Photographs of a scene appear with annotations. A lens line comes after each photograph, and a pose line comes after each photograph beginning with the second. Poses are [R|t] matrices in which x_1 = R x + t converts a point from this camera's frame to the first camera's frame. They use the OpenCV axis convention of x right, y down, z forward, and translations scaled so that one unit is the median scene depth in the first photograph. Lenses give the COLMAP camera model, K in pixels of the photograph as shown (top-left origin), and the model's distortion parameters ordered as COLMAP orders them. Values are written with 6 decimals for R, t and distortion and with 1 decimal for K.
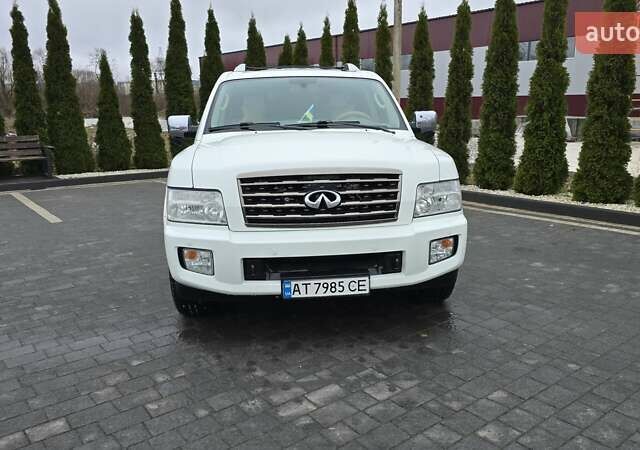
lens RADIAL K [[567.3, 0, 345.6], [0, 567.3, 225.9], [0, 0, 1]] dist [0.114514, -0.108959]
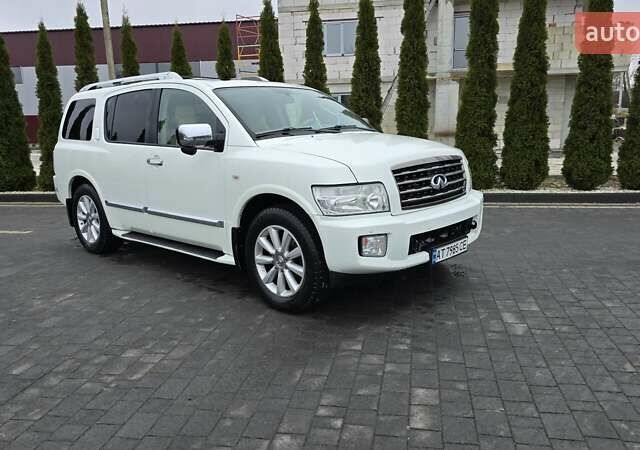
lens RADIAL K [[567.3, 0, 345.6], [0, 567.3, 225.9], [0, 0, 1]] dist [0.114514, -0.108959]
pose [[0.742509, -0.138421, 0.655377, -1.022061], [0.161450, 0.986553, 0.025452, -0.015026], [-0.650087, 0.086912, 0.754873, 0.186684]]
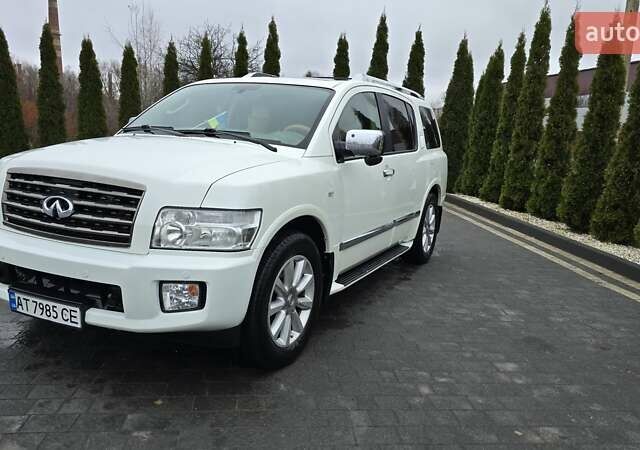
lens RADIAL K [[567.3, 0, 345.6], [0, 567.3, 225.9], [0, 0, 1]] dist [0.114514, -0.108959]
pose [[0.835355, 0.153786, -0.527761, 0.779435], [-0.180600, 0.983556, 0.000742, -0.096143], [0.519197, 0.094694, 0.849392, 0.477090]]
